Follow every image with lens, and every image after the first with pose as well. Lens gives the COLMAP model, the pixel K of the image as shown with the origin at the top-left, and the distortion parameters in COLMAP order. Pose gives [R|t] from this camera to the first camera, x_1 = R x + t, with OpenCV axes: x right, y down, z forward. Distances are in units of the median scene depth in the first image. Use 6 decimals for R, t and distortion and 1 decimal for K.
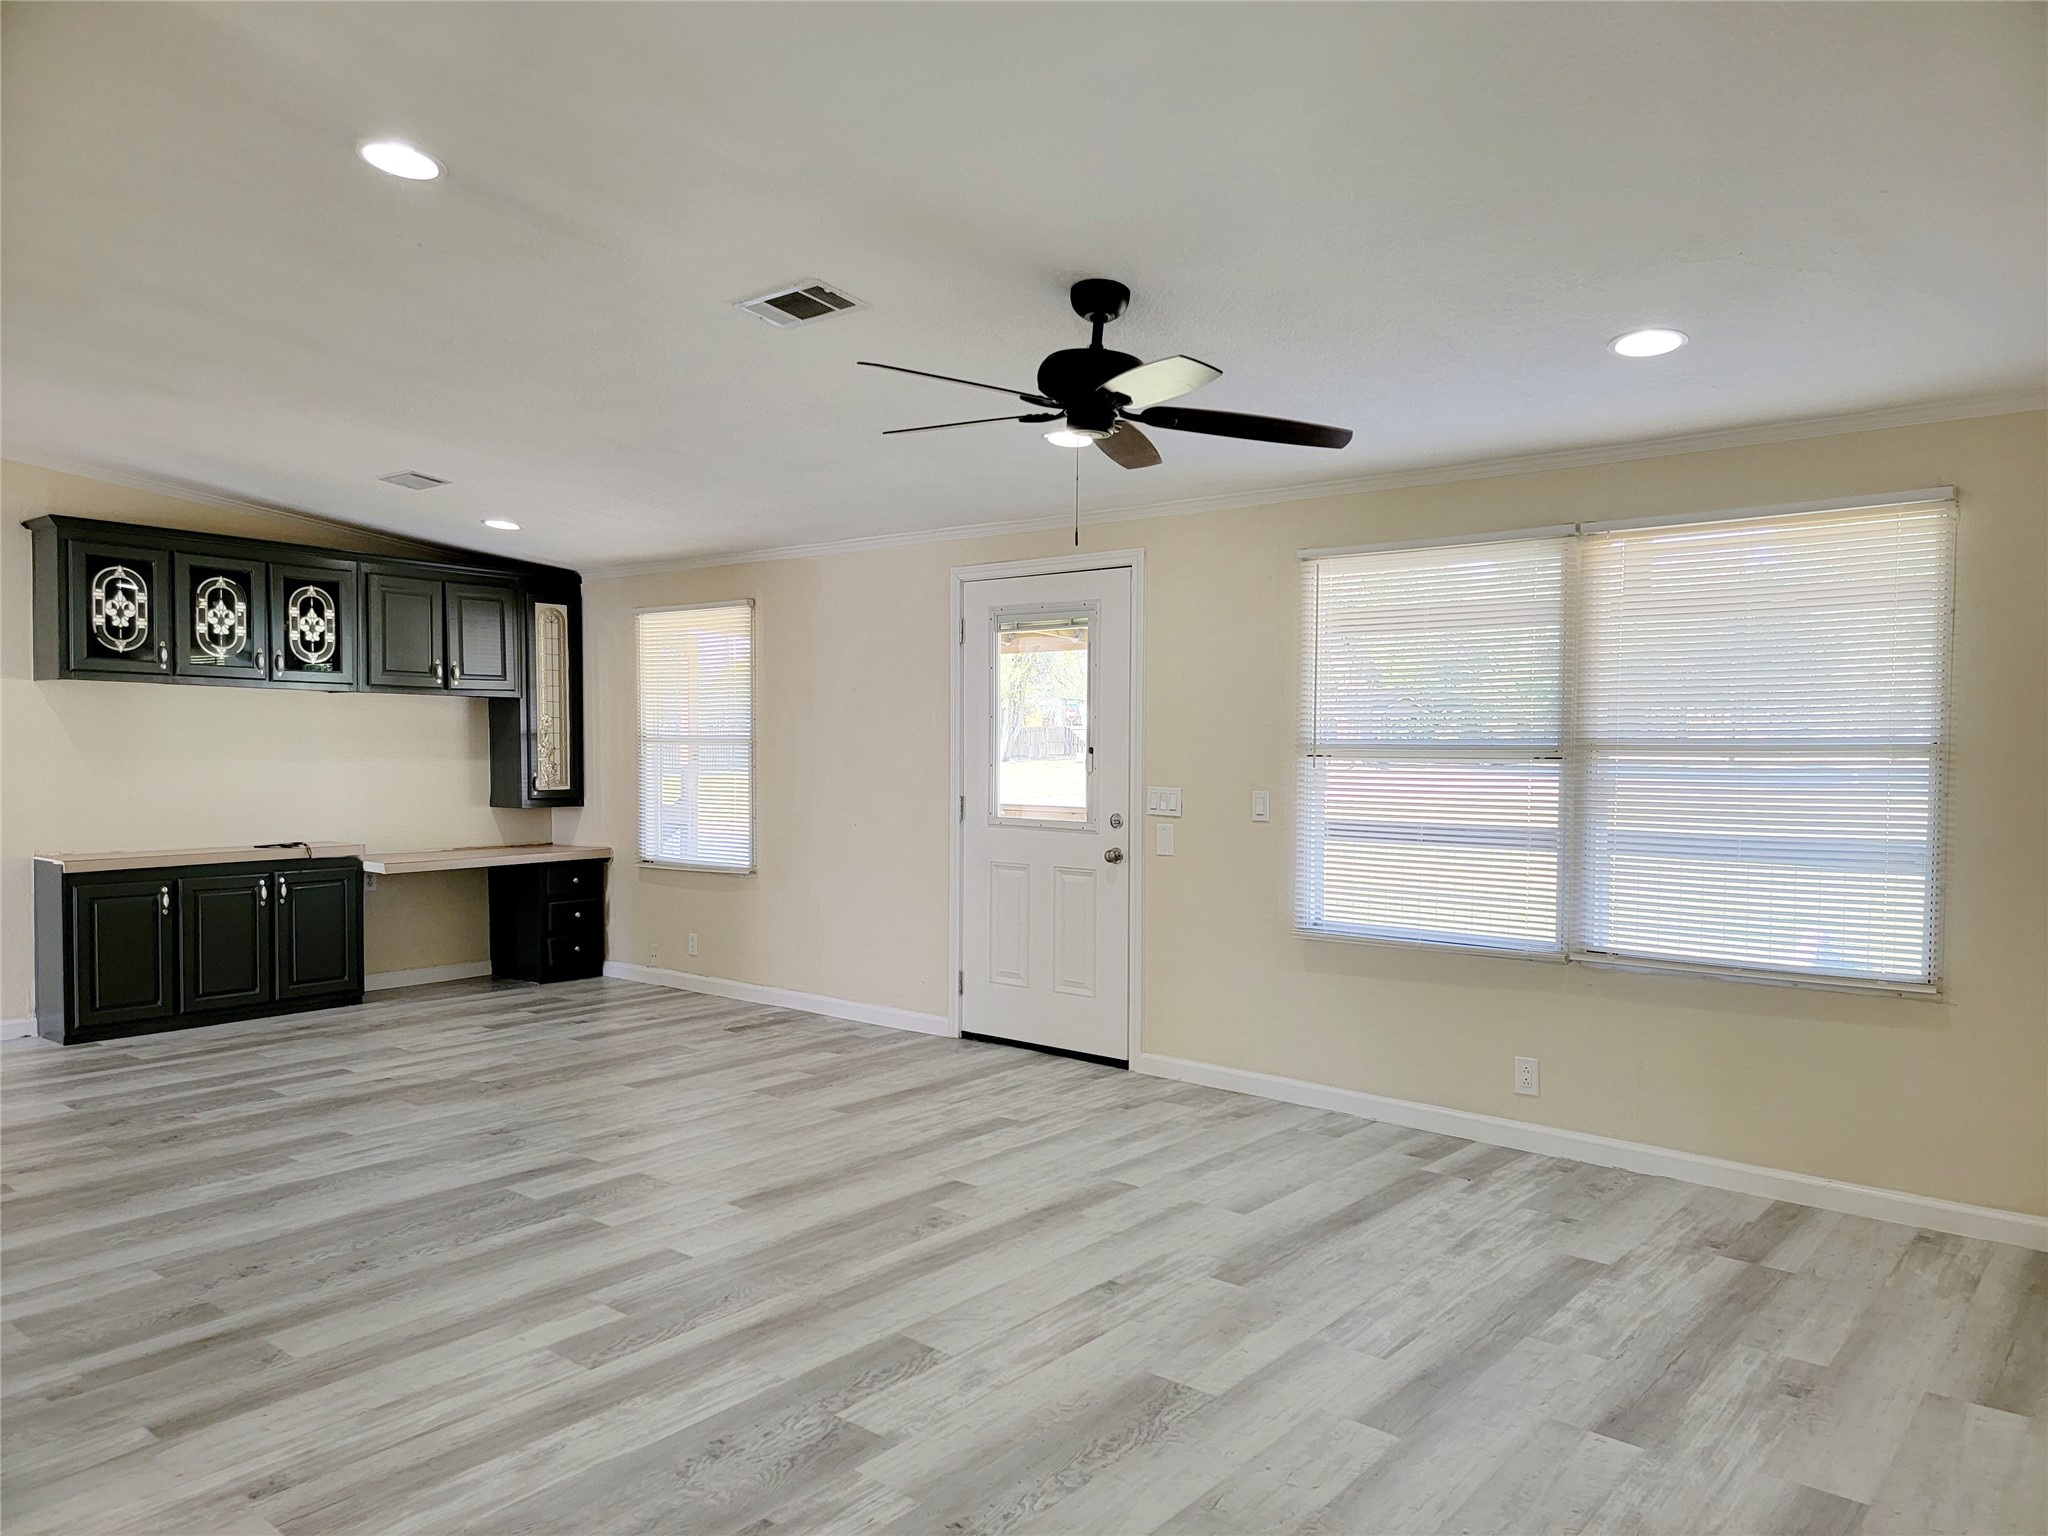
lens RADIAL K [[1400.4, 0, 1033.1], [0, 1400.4, 773.1], [0, 0, 1]] dist [0.057395, -0.019666]
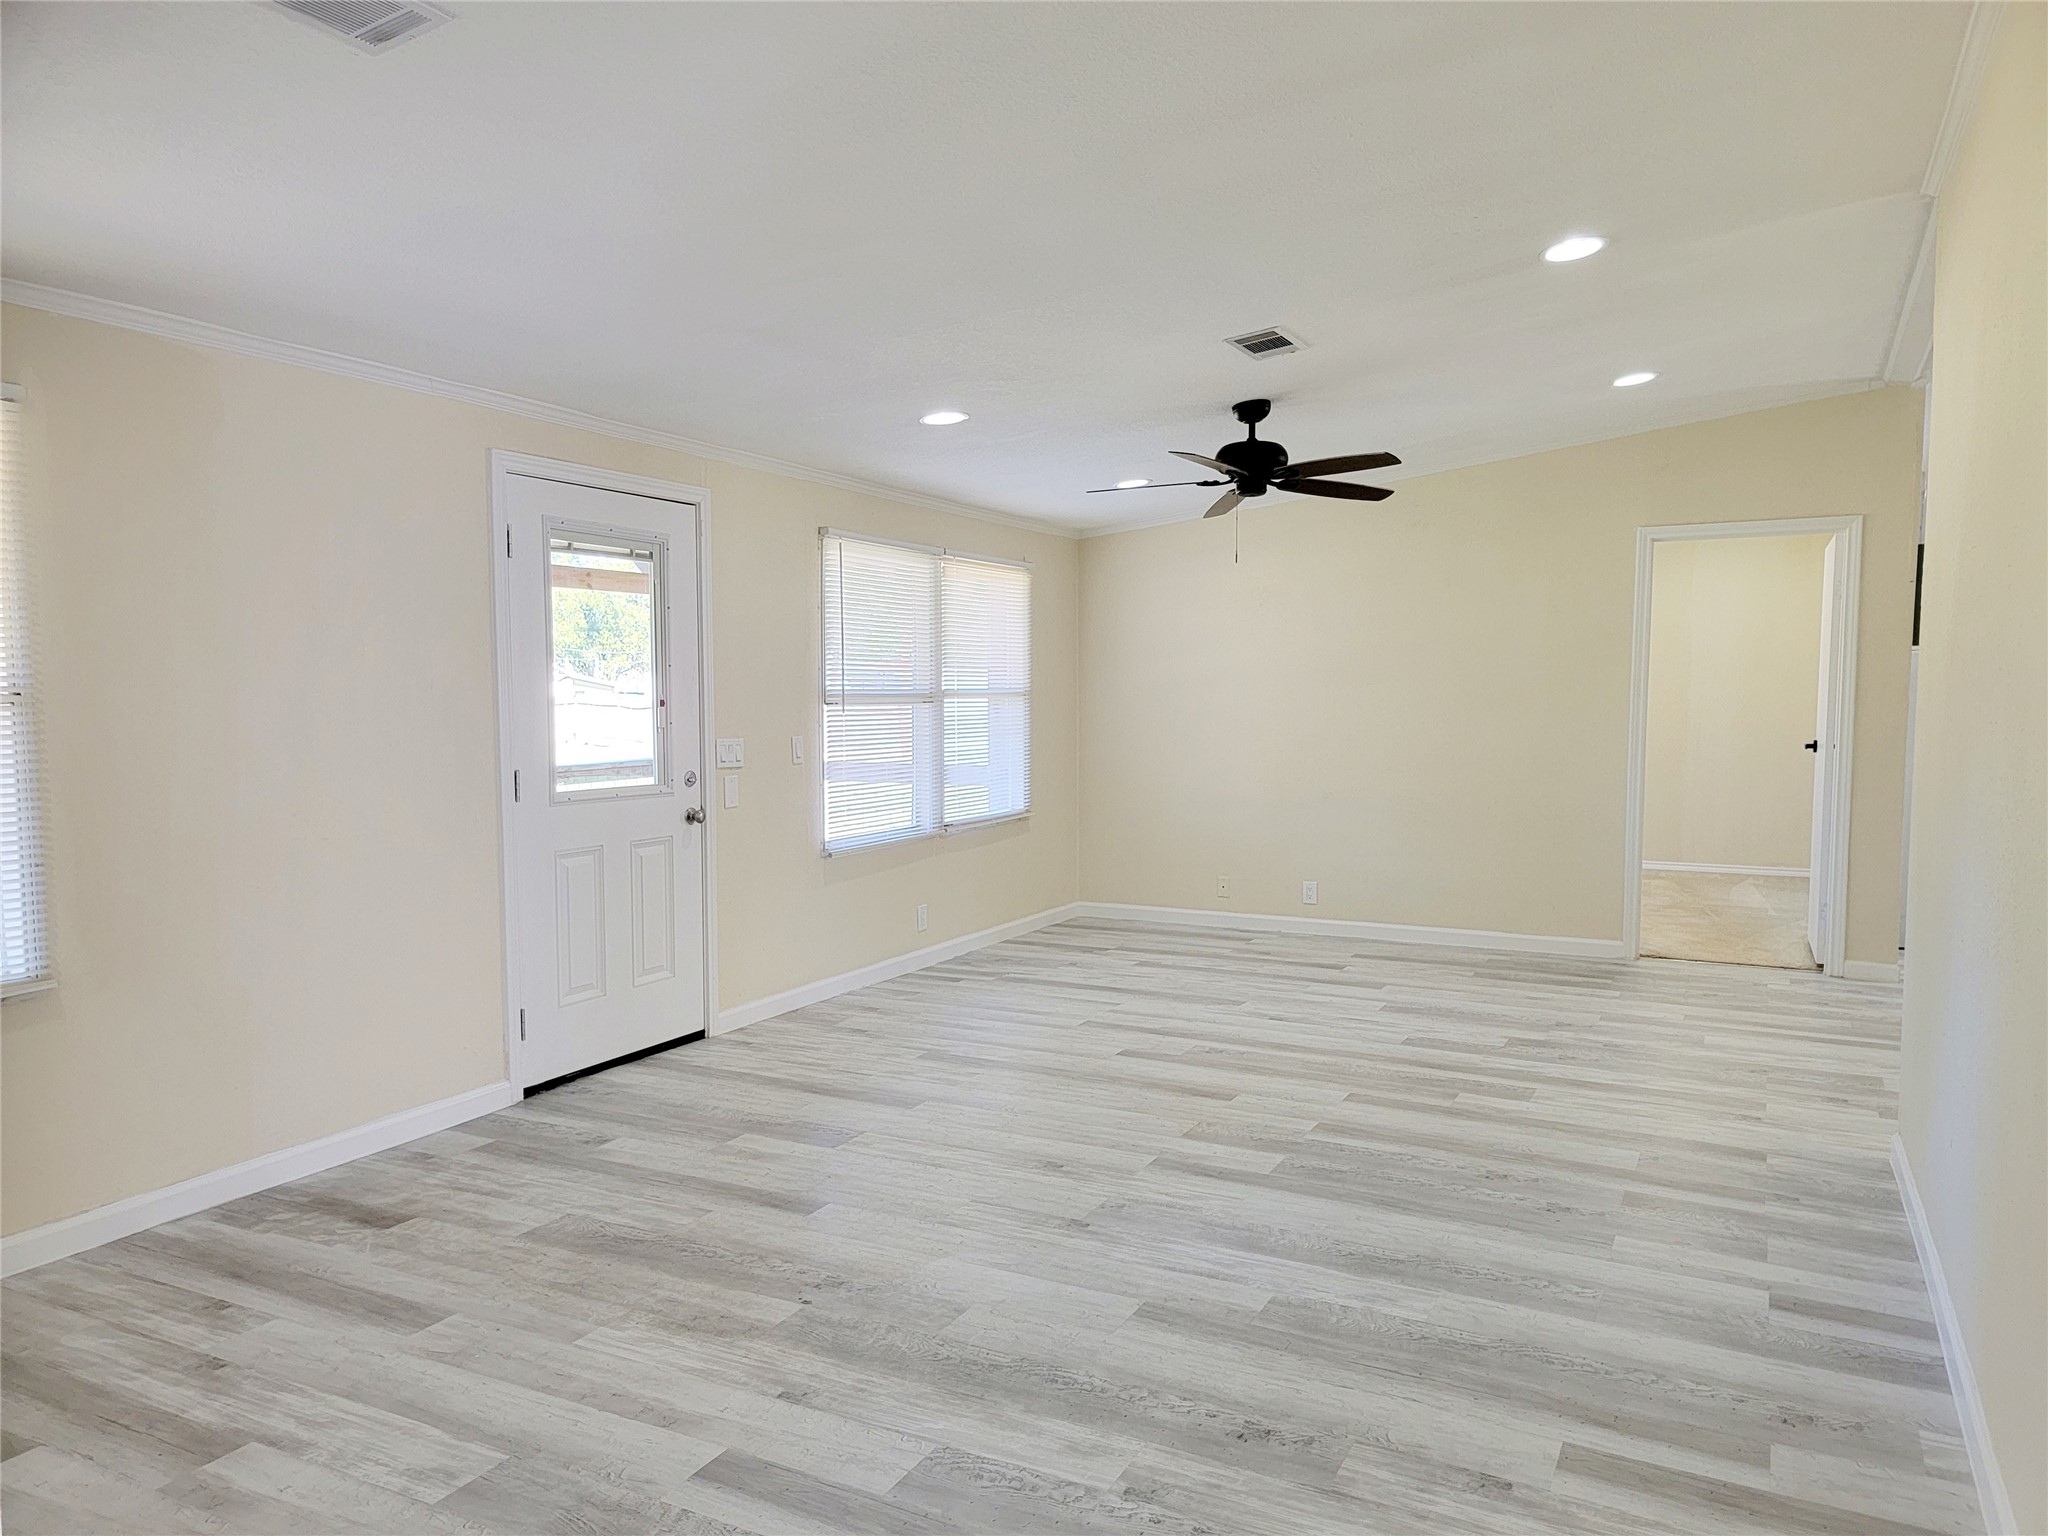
lens RADIAL K [[1400.4, 0, 1025.2], [0, 1400.4, 763.9], [0, 0, 1]] dist [0.057395, -0.019666]
pose [[-0.194702, -0.056023, 0.979261, -1.165907], [0.026666, 0.997696, 0.062380, -0.036498], [-0.980500, 0.038258, -0.192760, 1.250701]]
